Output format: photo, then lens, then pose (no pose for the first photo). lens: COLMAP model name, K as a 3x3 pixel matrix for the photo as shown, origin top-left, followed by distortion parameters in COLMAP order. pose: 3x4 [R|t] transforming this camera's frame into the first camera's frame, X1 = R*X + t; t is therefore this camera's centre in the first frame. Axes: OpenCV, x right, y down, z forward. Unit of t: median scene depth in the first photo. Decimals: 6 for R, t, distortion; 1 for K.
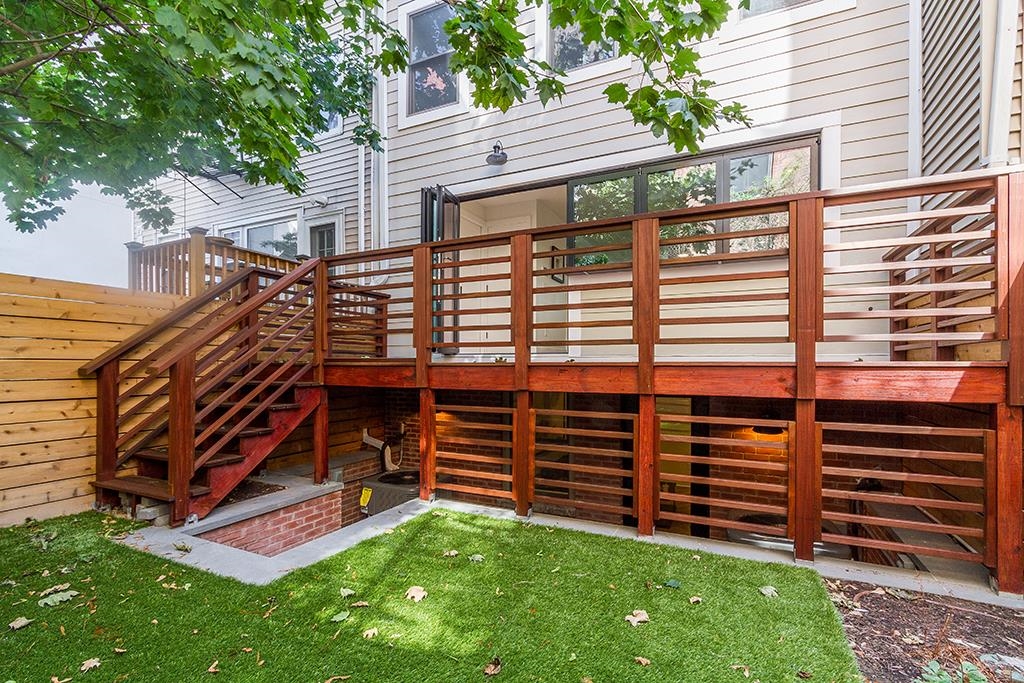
lens RADIAL K [[474.6, 0, 515.3], [0, 474.6, 361.4], [0, 0, 1]] dist [0.002216, 0.000423]
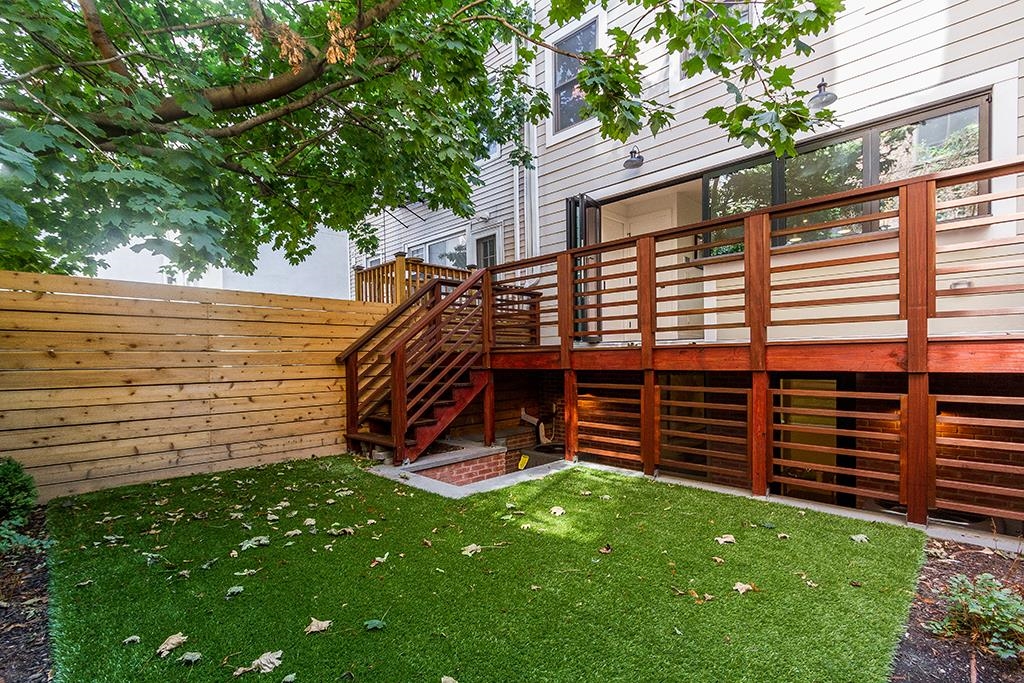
lens RADIAL K [[474.6, 0, 511.6], [0, 474.6, 349.2], [0, 0, 1]] dist [0.002216, 0.000423]
pose [[0.945264, -0.020694, -0.325650, 0.080133], [0.017562, 0.999767, -0.012556, 0.019117], [0.325834, 0.006149, 0.945407, -0.227402]]
